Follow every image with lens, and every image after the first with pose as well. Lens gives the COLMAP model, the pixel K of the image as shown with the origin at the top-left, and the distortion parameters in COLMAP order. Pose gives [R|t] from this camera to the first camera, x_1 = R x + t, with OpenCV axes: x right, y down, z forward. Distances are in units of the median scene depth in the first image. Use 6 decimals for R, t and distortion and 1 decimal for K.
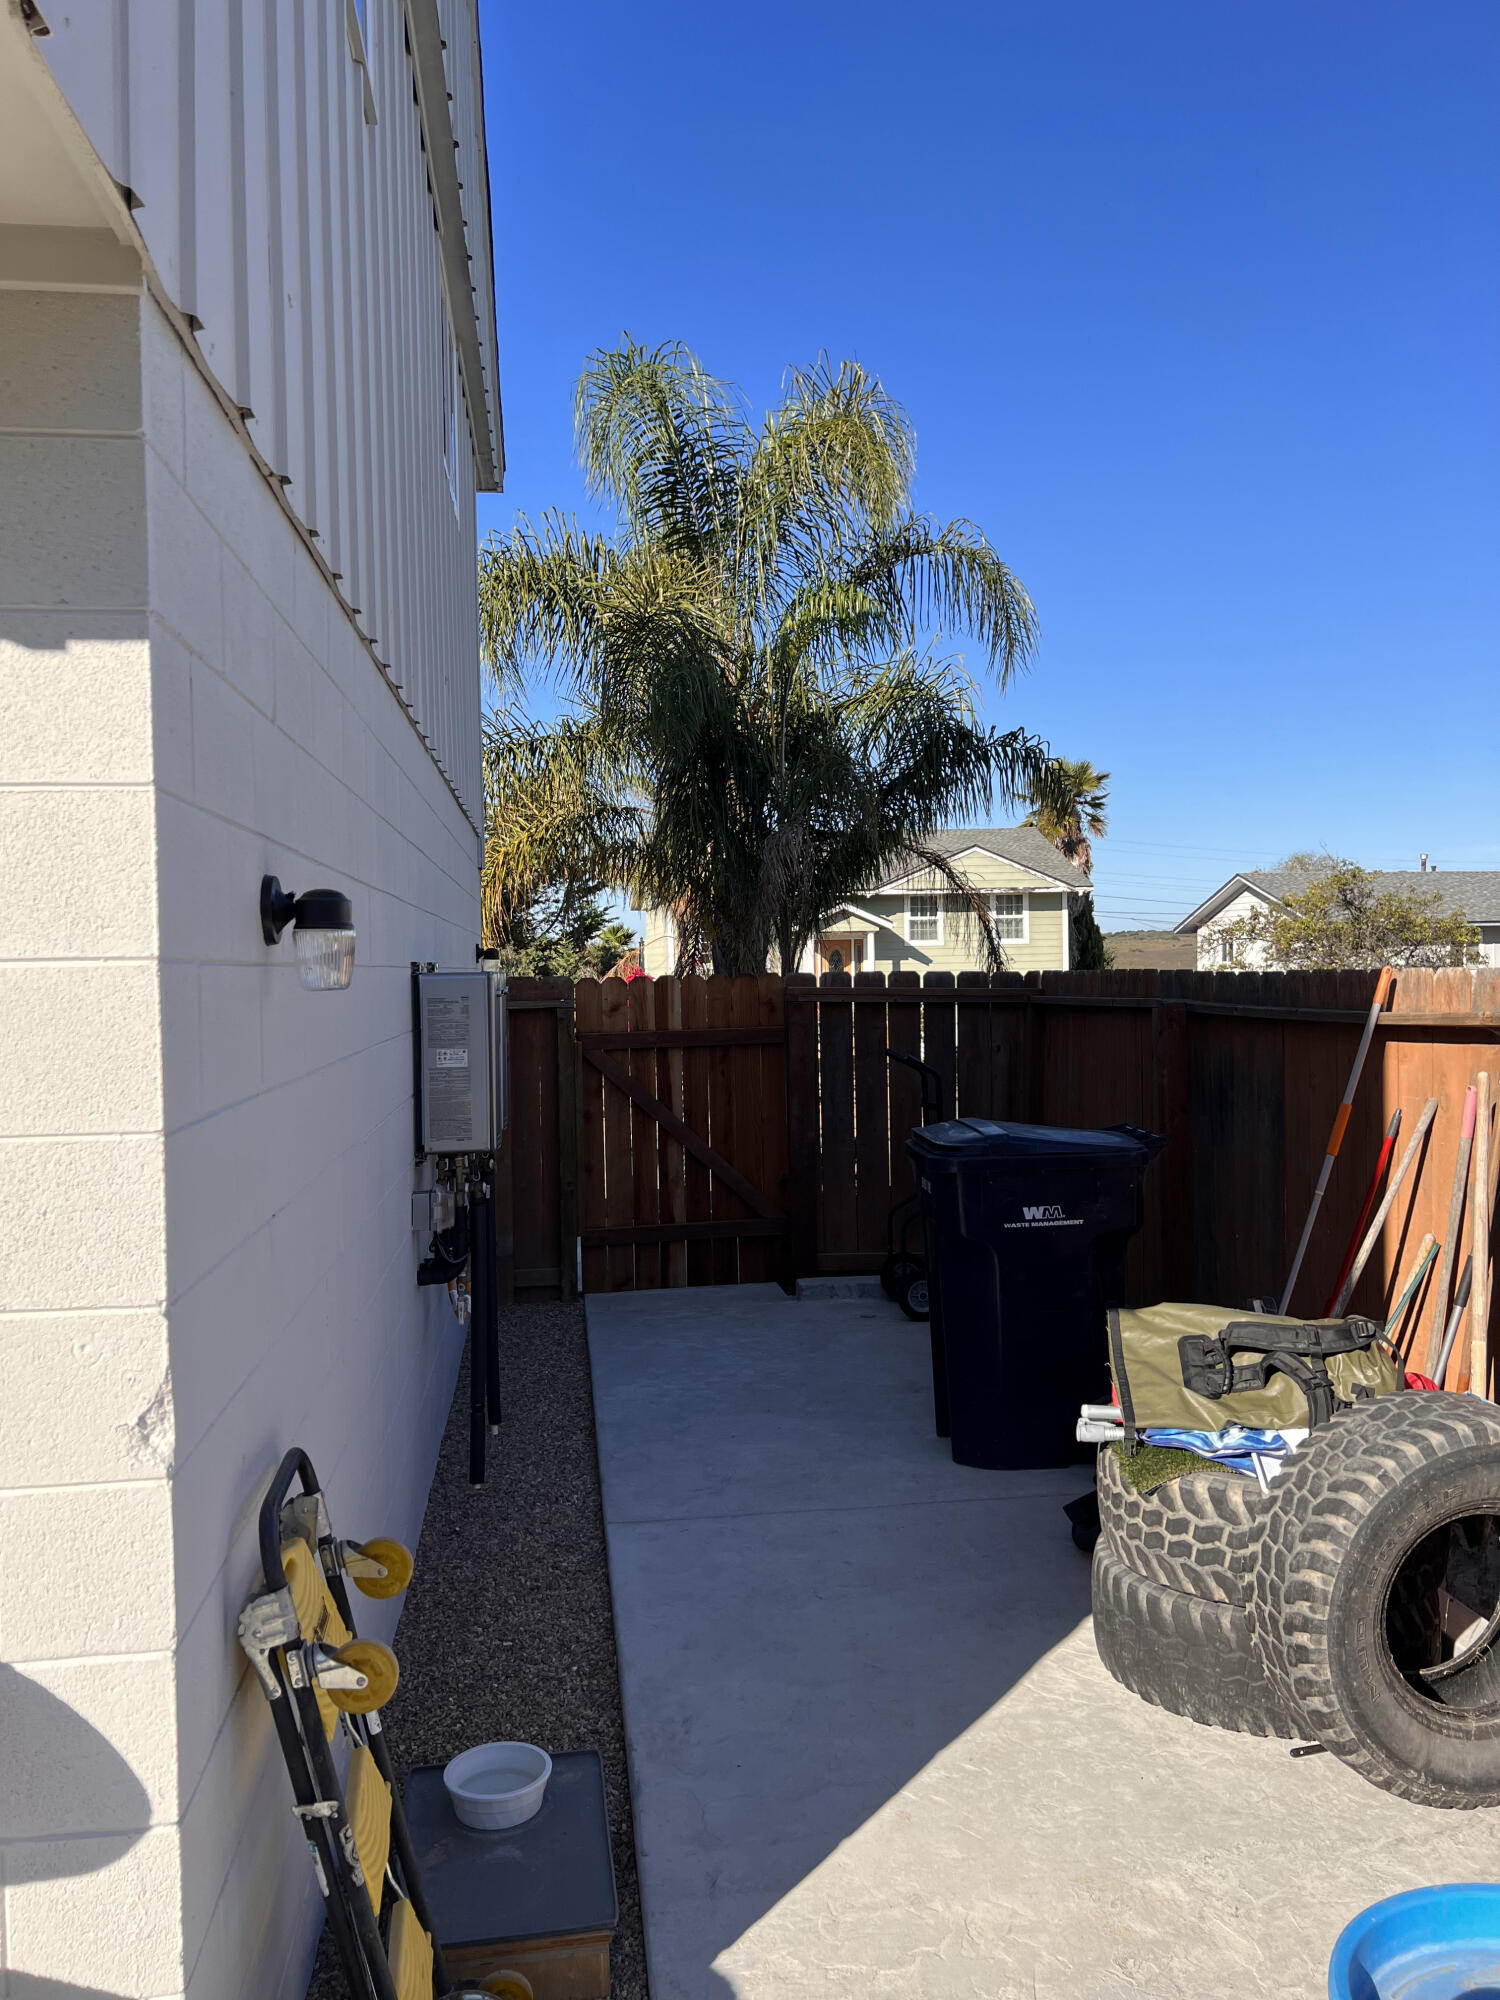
lens RADIAL K [[1518.5, 0, 746.3], [0, 1518.5, 1005.5], [0, 0, 1]] dist [0.048074, -0.045720]
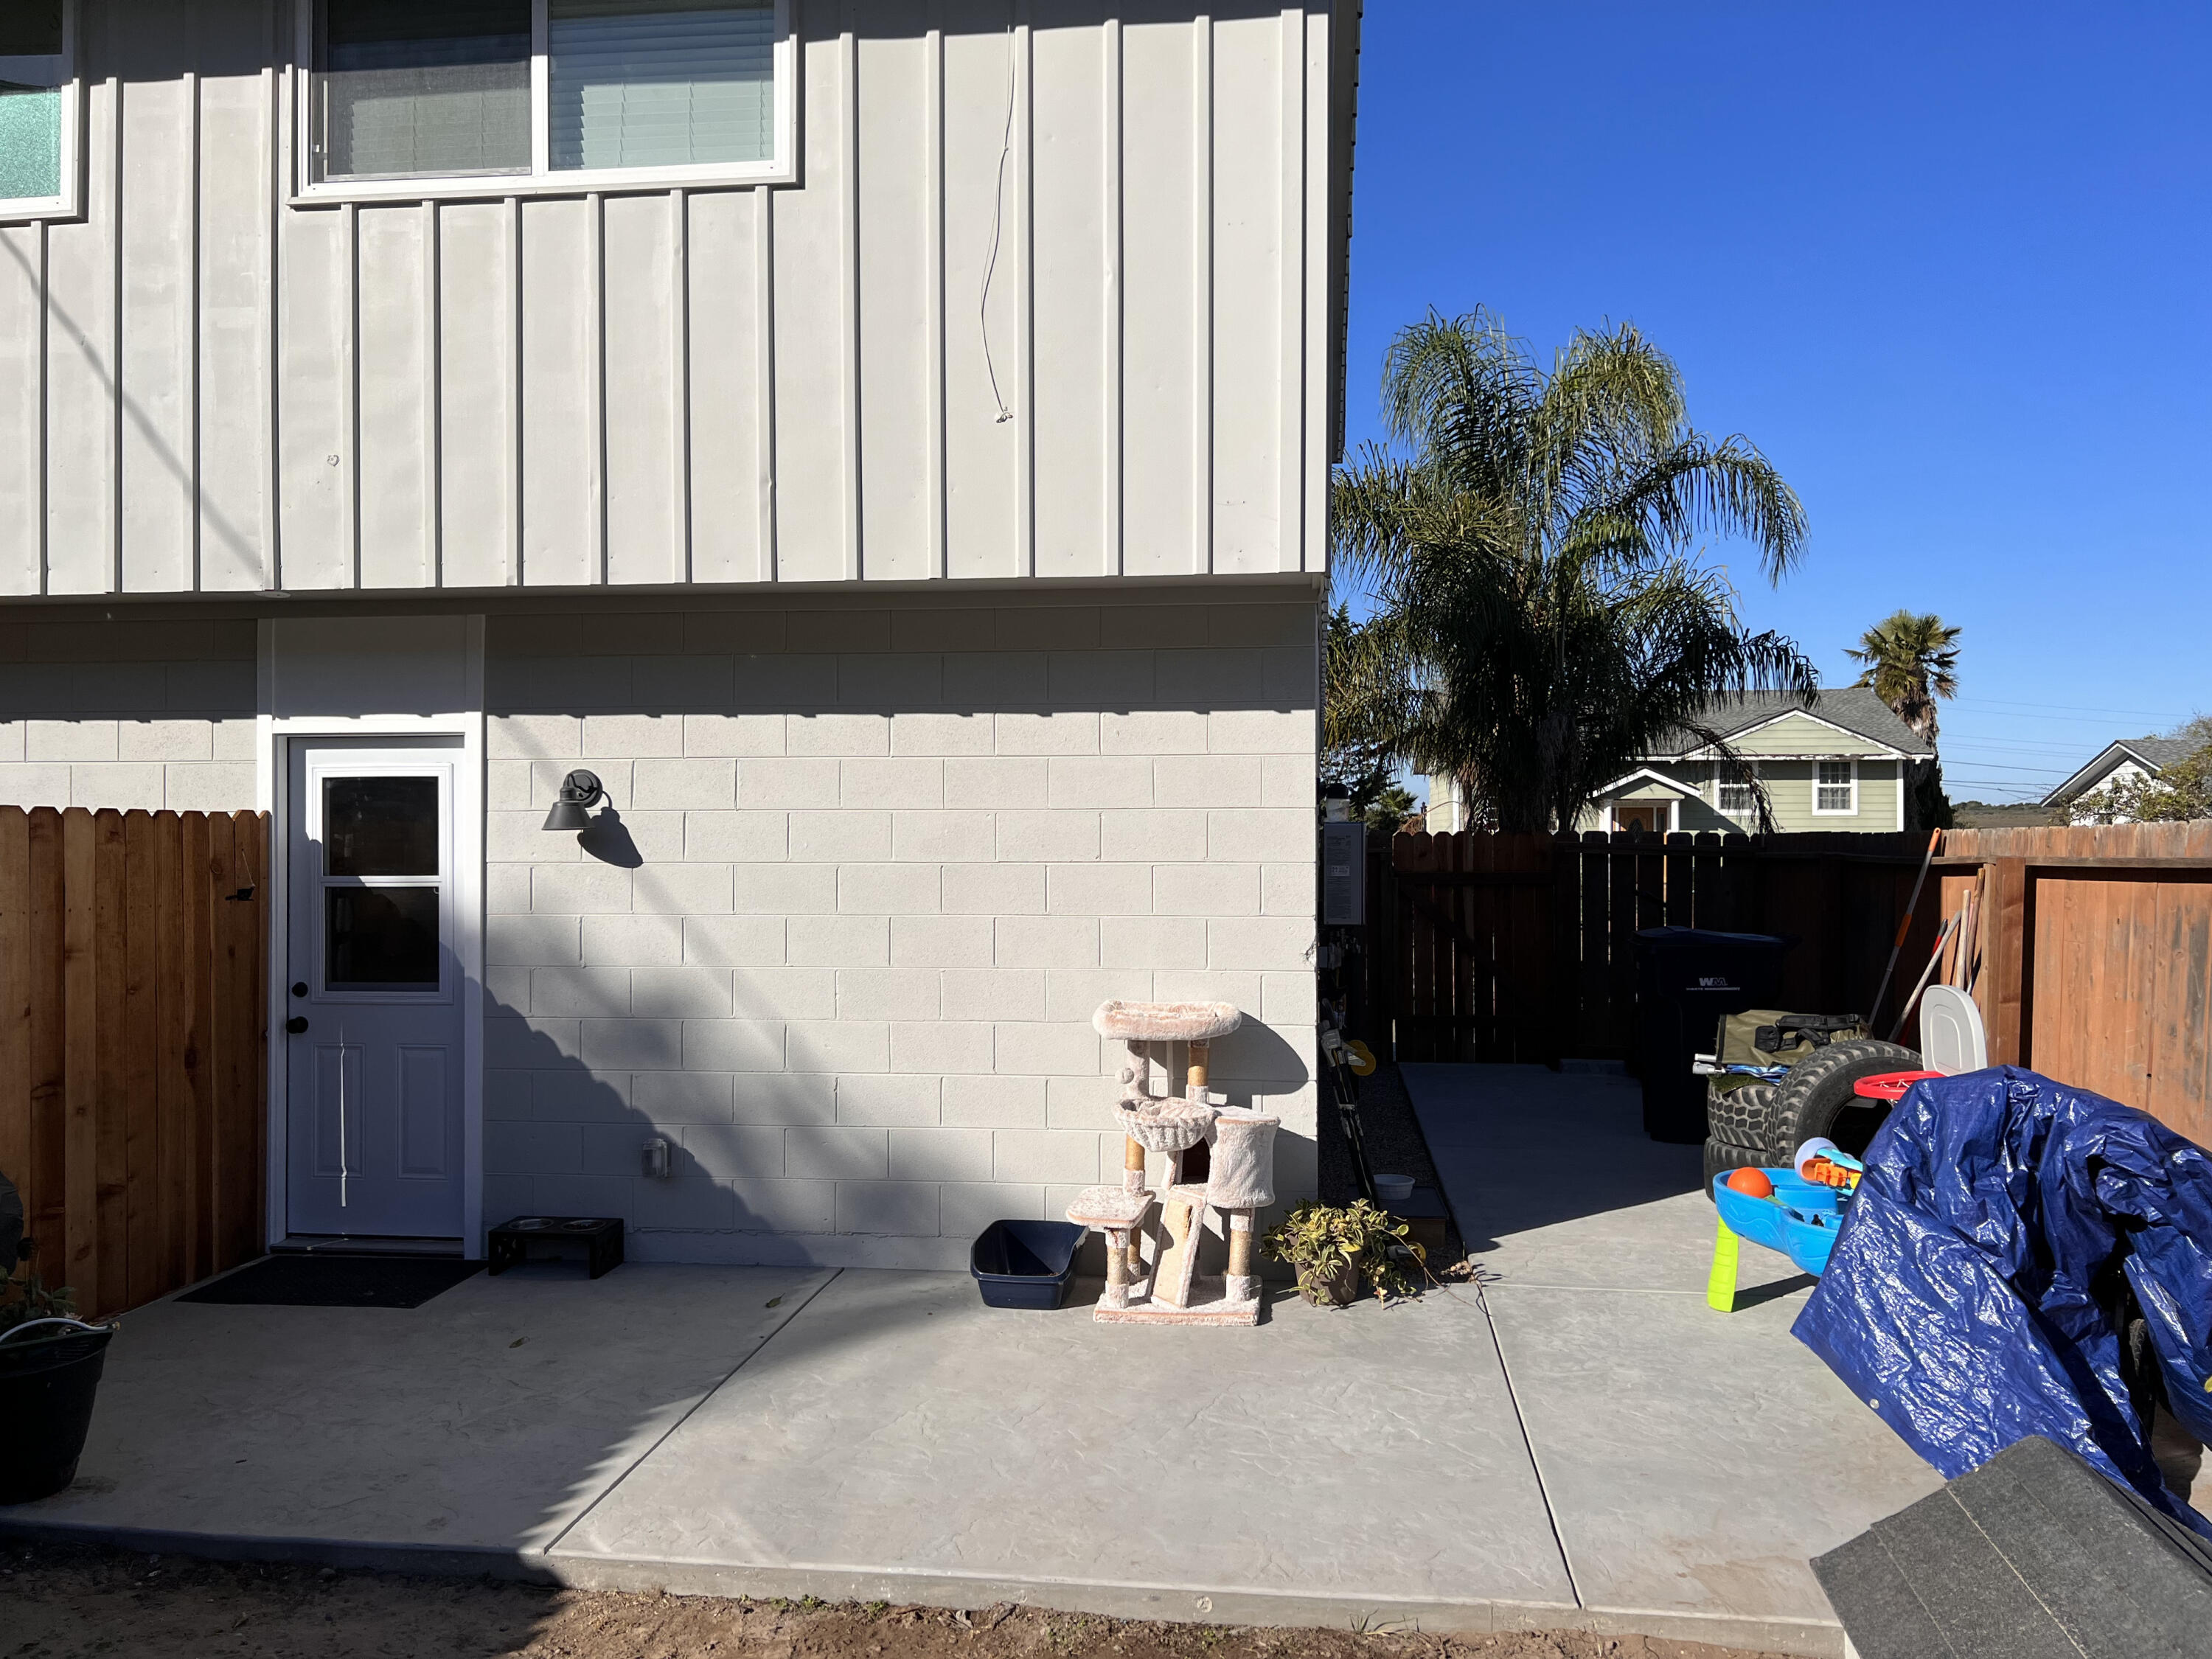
lens RADIAL K [[1679.5, 0, 1083.3], [0, 1679.5, 818.1], [0, 0, 1]] dist [0.048074, -0.045720]
pose [[0.964849, 0.017025, -0.262251, 0.009100], [-0.026023, 0.999184, -0.030875, 0.014901], [0.261512, 0.036615, 0.964506, -0.334880]]
